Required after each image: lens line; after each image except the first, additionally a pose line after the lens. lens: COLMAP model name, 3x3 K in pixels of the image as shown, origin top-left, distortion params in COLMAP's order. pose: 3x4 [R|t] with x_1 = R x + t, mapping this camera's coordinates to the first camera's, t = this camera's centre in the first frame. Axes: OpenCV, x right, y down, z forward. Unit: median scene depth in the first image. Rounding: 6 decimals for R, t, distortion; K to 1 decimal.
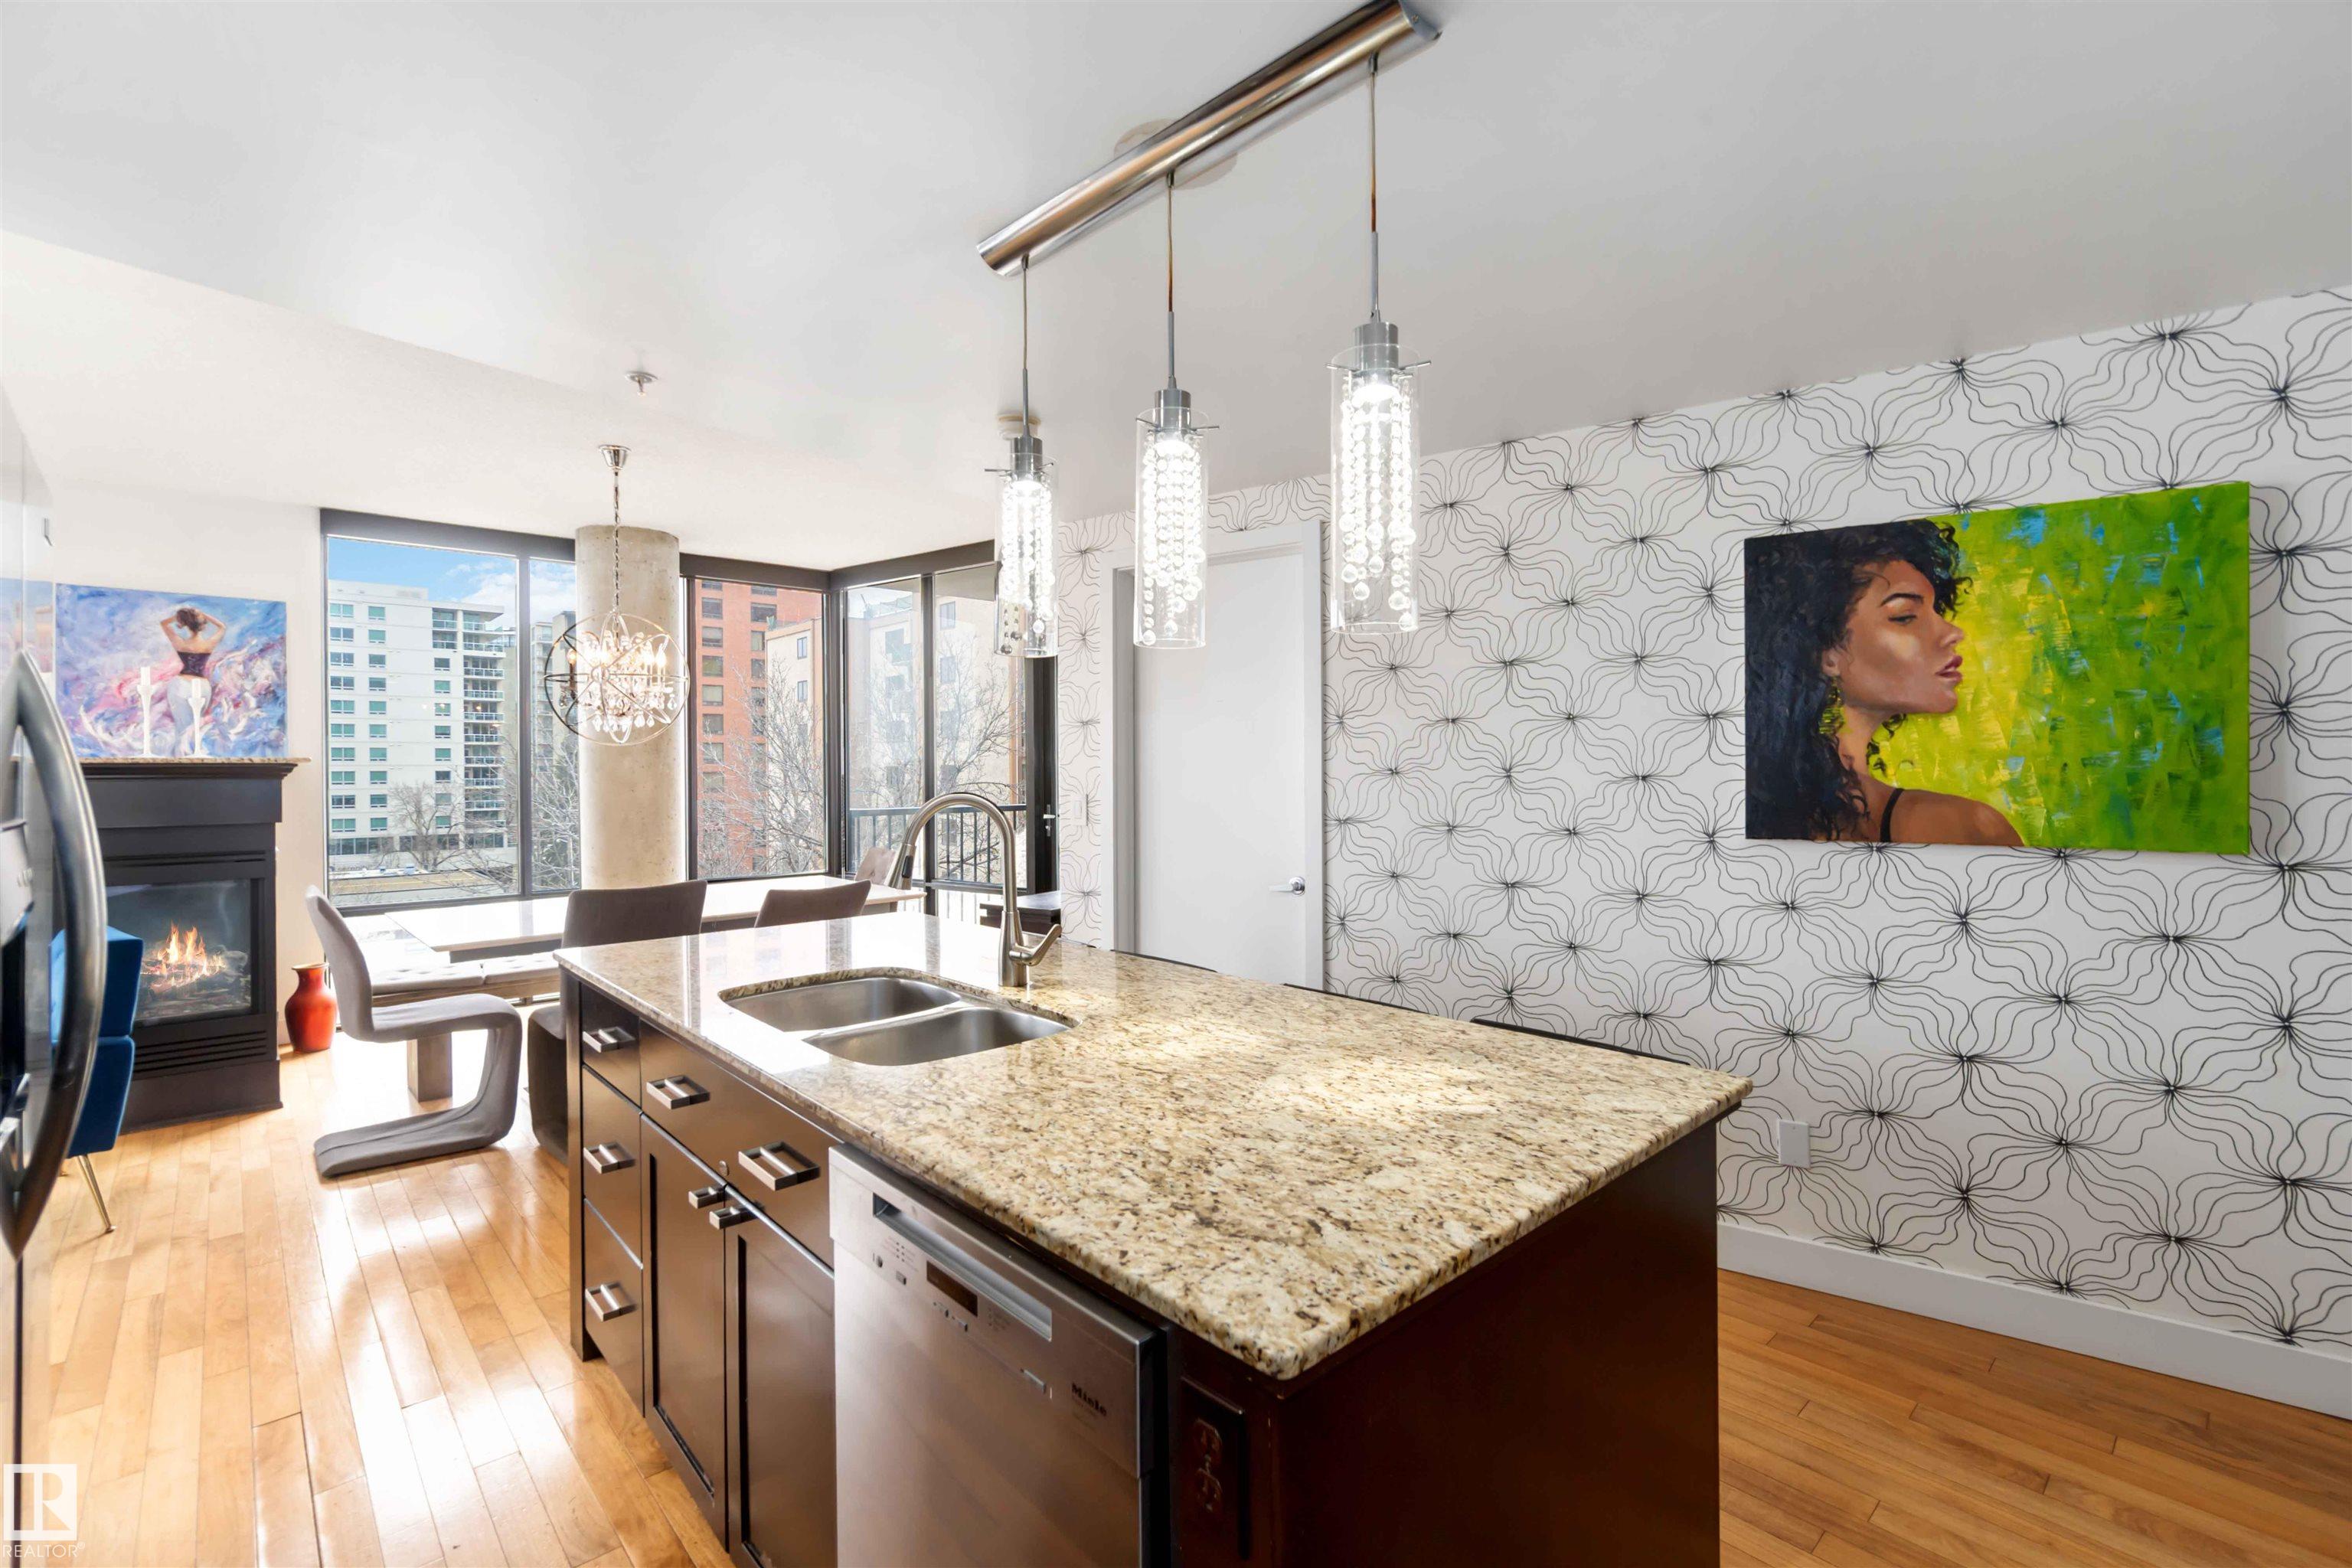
lens RADIAL K [[1038.3, 0, 1190.8], [0, 1038.3, 775.8], [0, 0, 1]] dist [-0.008049, 0.003051]
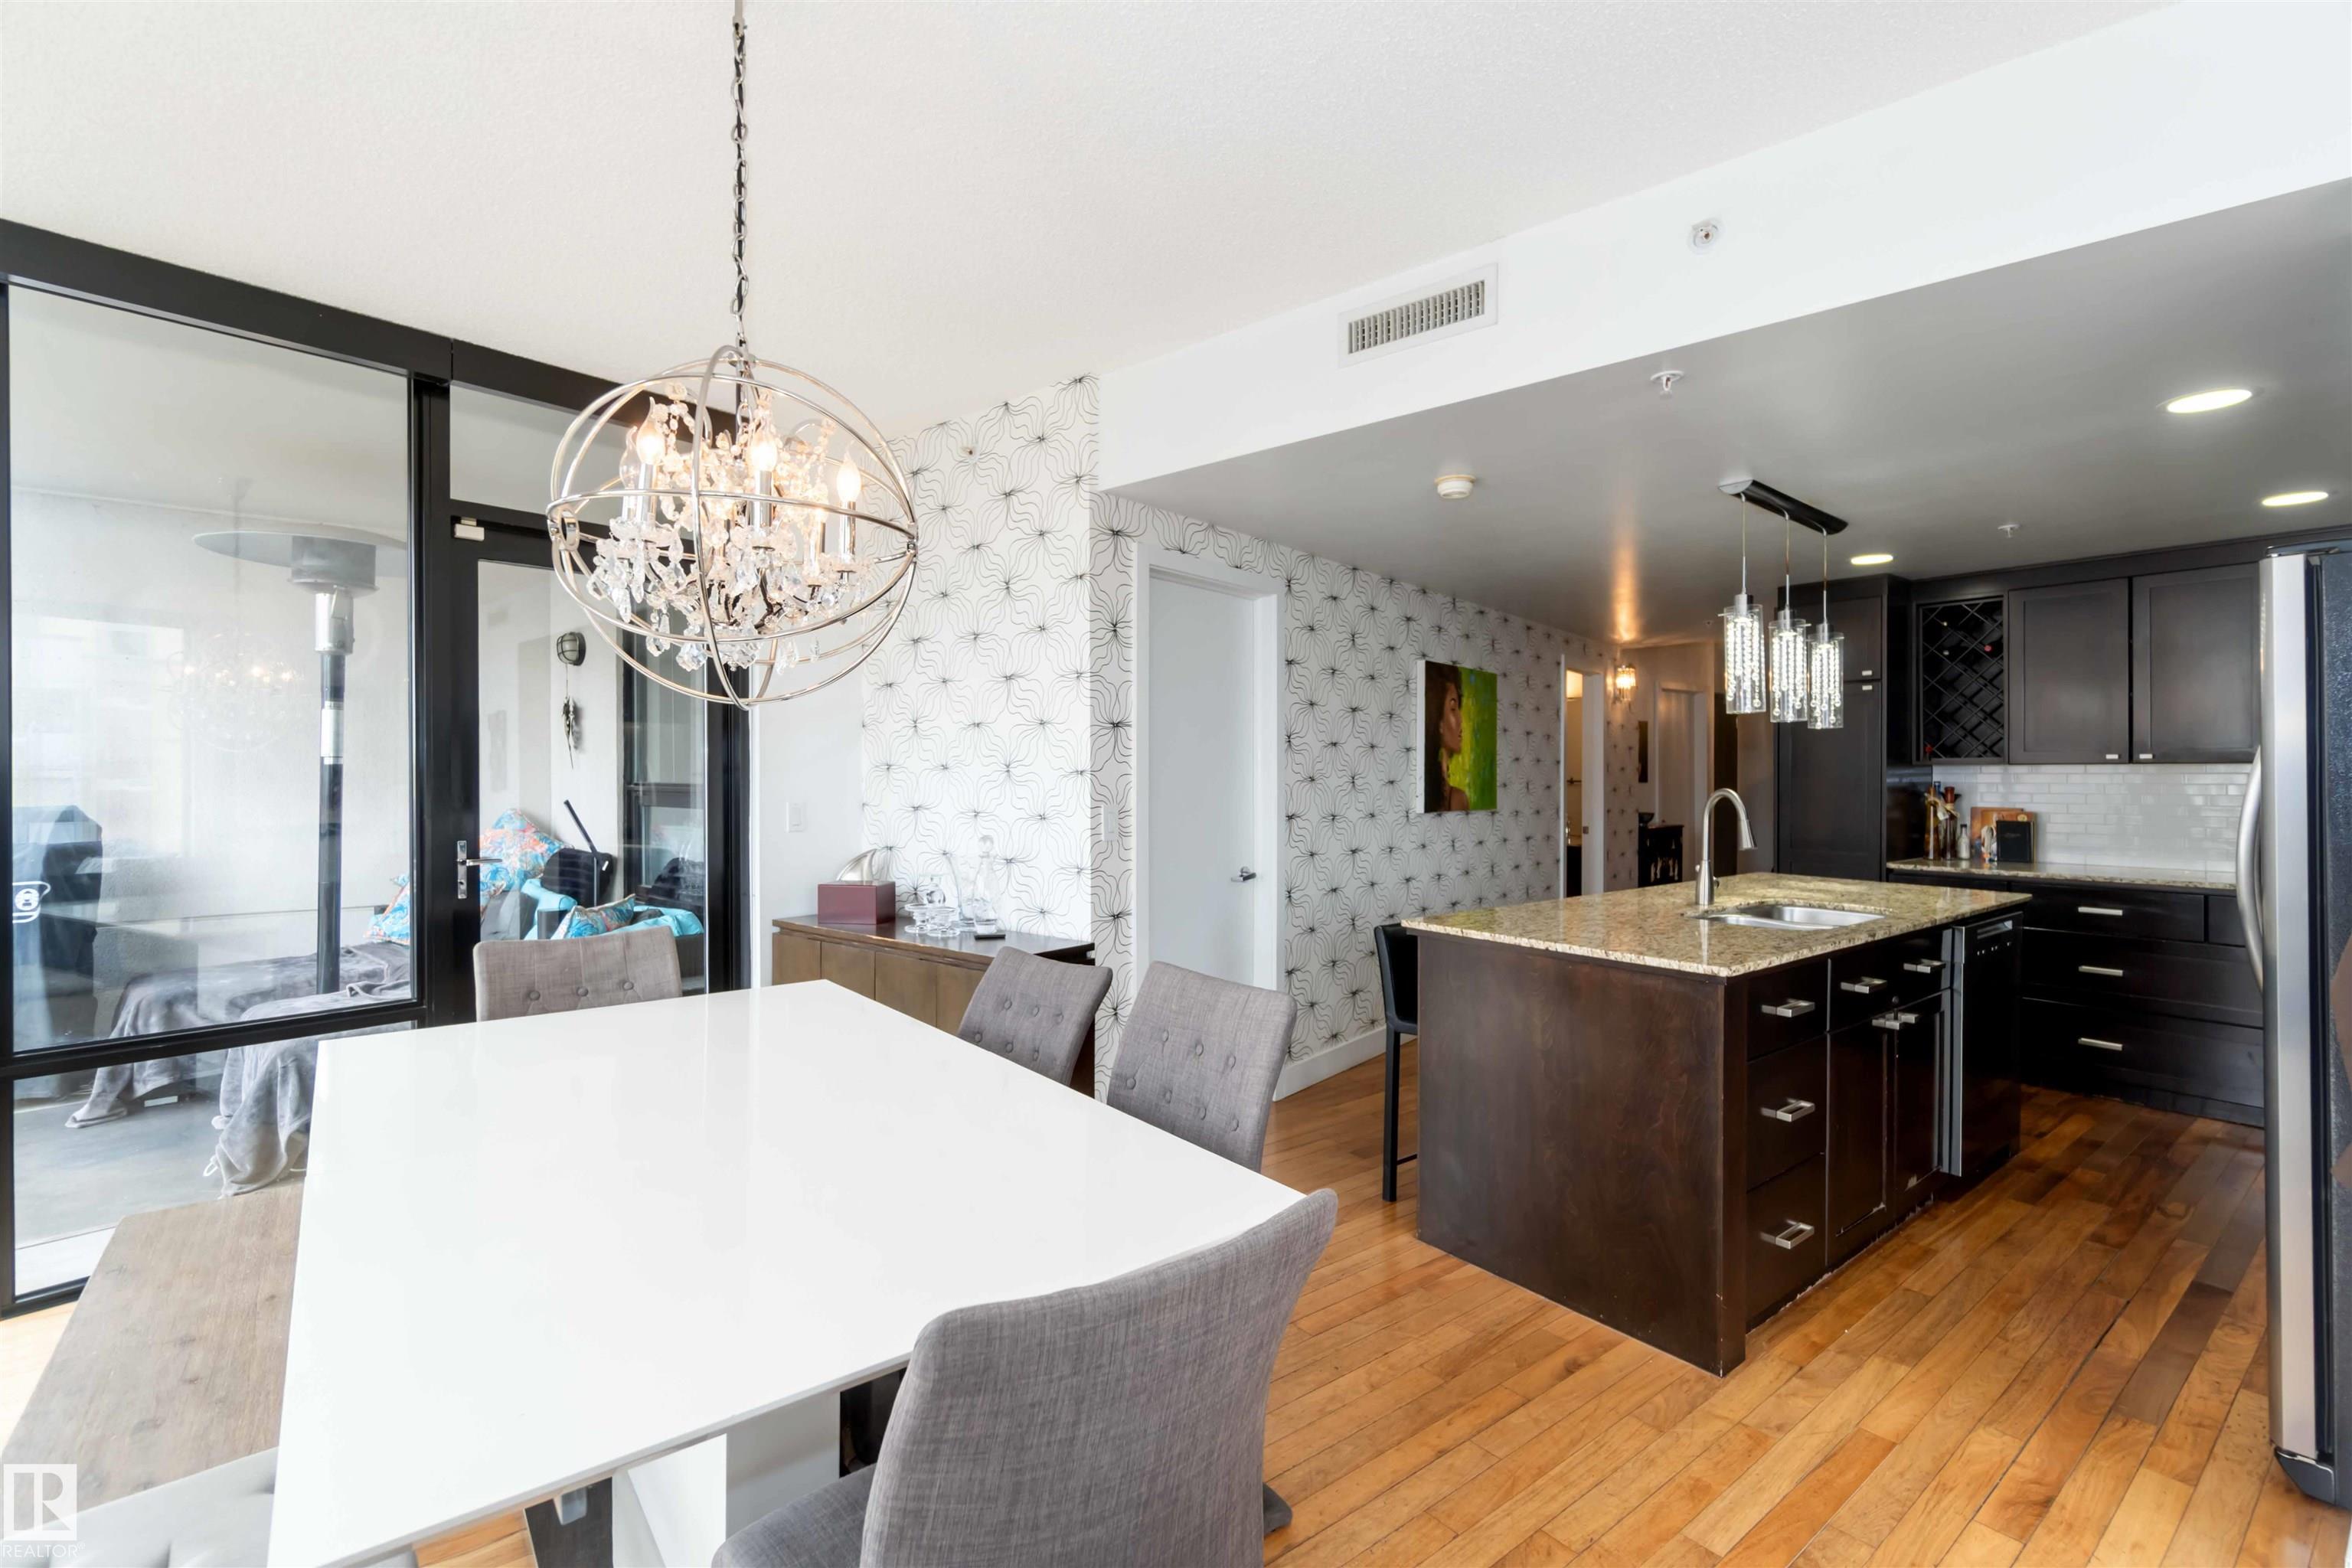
lens RADIAL K [[1038.3, 0, 1167.5], [0, 1038.3, 776.5], [0, 0, 1]] dist [-0.008049, 0.003051]
pose [[0.088583, 0.003166, 0.996064, -2.792193], [0.007049, 0.999968, -0.003806, -0.008283], [-0.996044, 0.007359, 0.088558, 2.498240]]
